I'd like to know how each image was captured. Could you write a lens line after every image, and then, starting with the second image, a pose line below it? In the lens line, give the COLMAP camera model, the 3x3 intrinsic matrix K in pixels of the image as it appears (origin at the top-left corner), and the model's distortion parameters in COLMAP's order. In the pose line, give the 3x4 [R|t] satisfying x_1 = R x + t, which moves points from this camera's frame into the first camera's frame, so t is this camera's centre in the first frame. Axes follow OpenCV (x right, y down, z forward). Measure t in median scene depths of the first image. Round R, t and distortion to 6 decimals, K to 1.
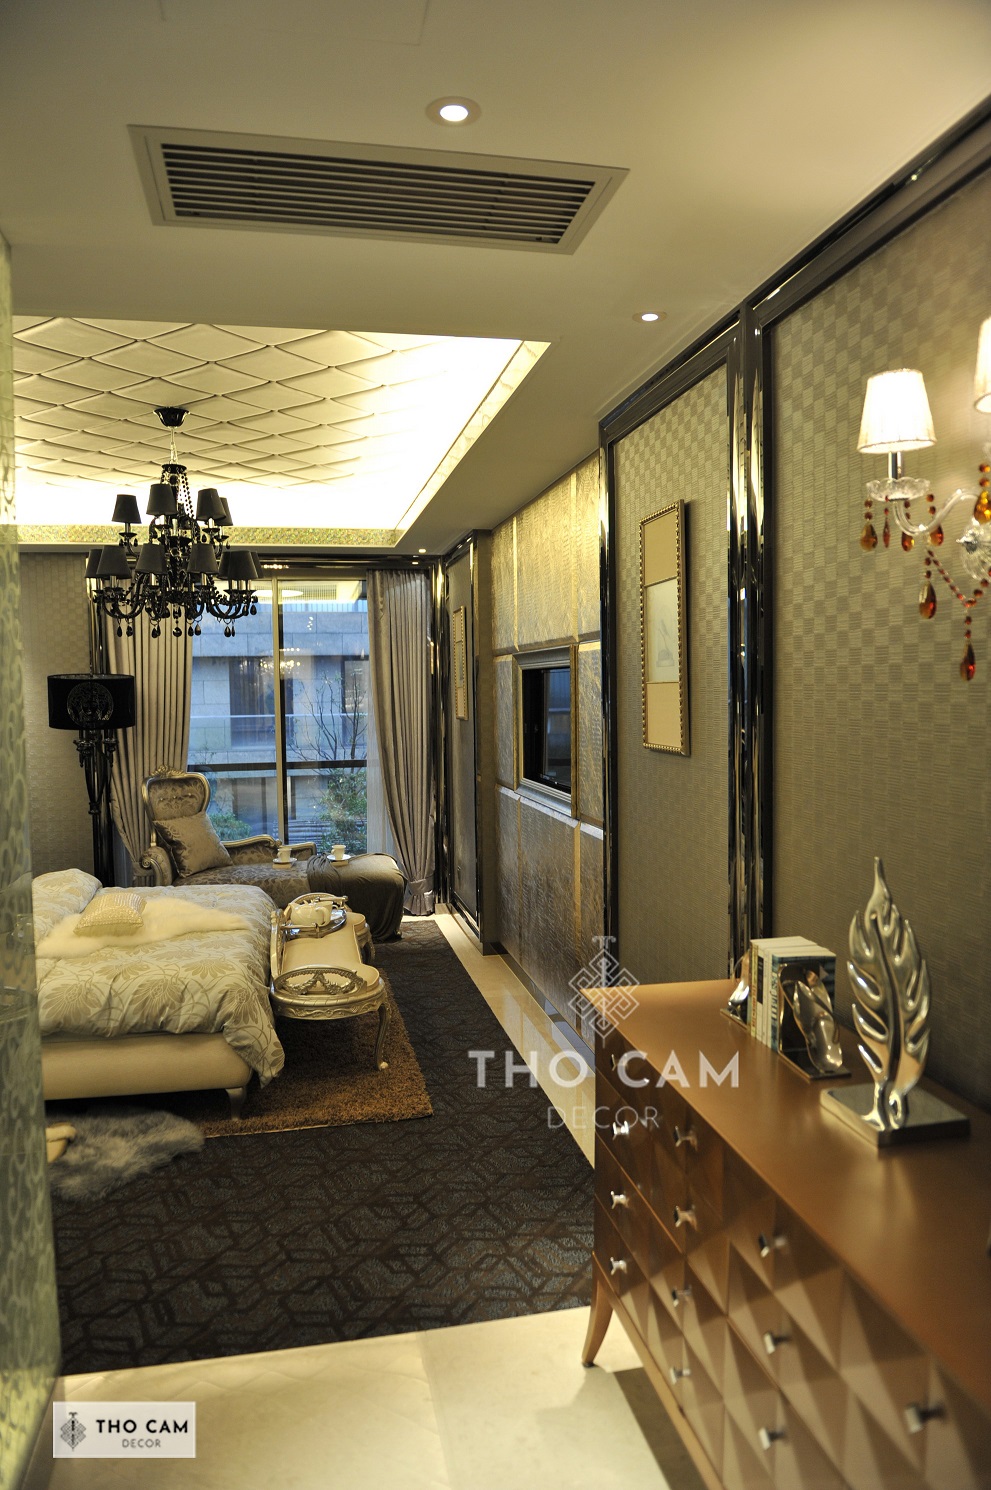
lens RADIAL K [[1010.1, 0, 495.5], [0, 1010.1, 745.0], [0, 0, 1]] dist [-0.044416, -0.002283]
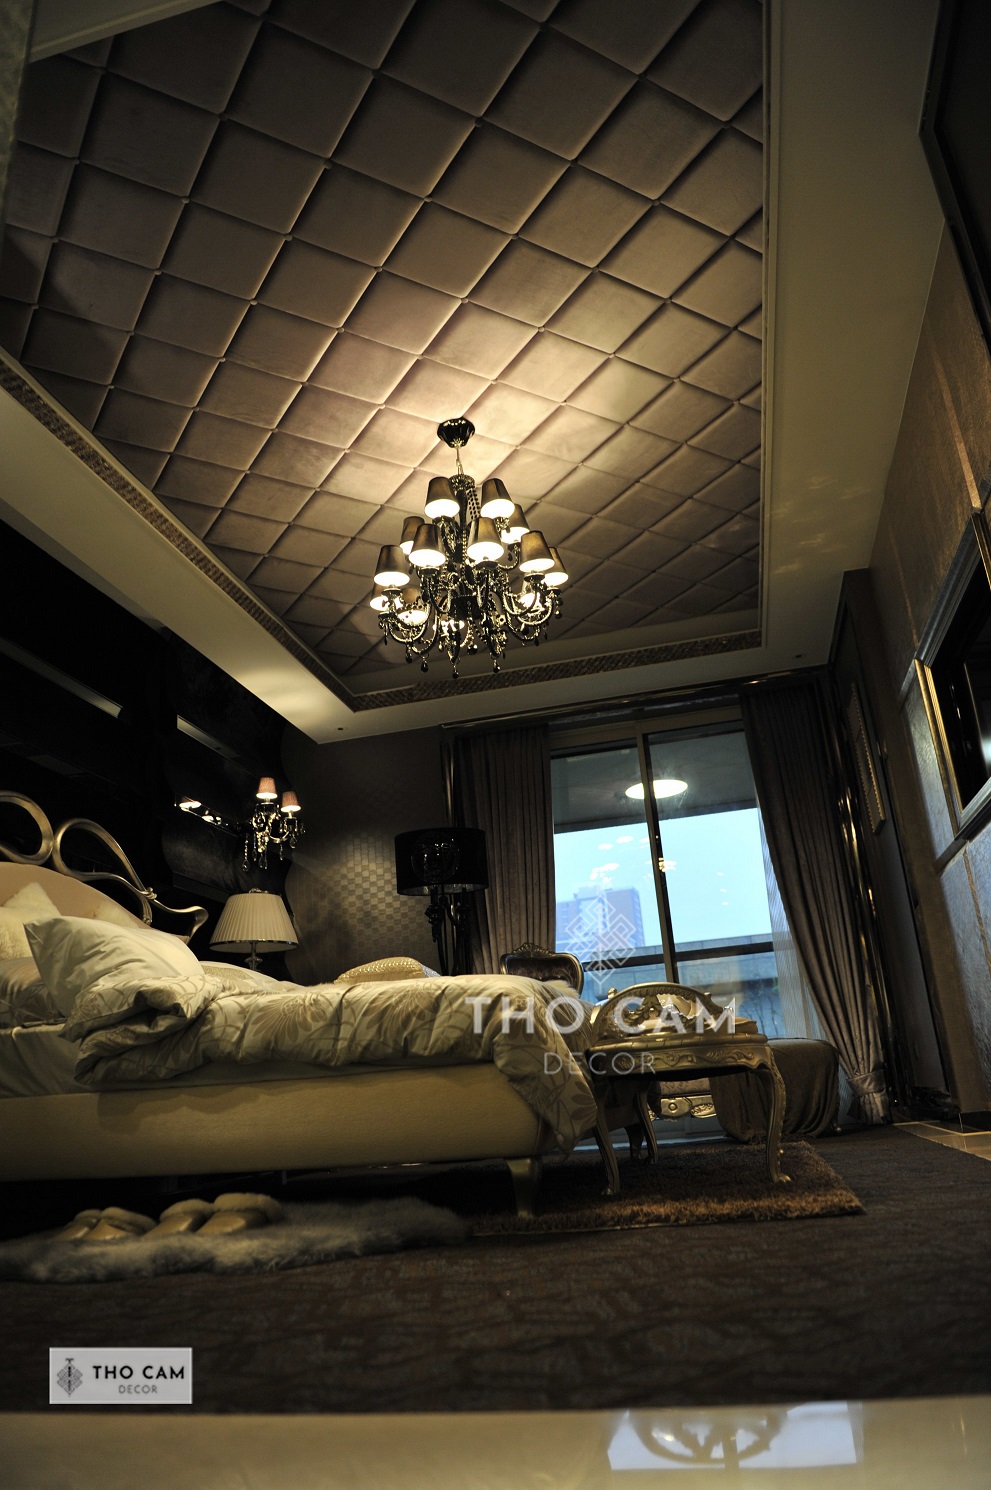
lens RADIAL K [[1010.1, 0, 495.5], [0, 1010.1, 745.0], [0, 0, 1]] dist [-0.044416, -0.002283]
pose [[0.904420, -0.186677, -0.383635, 0.011931], [0.037169, 0.930251, -0.365036, 0.337512], [0.425021, 0.315886, 0.848277, 0.396531]]
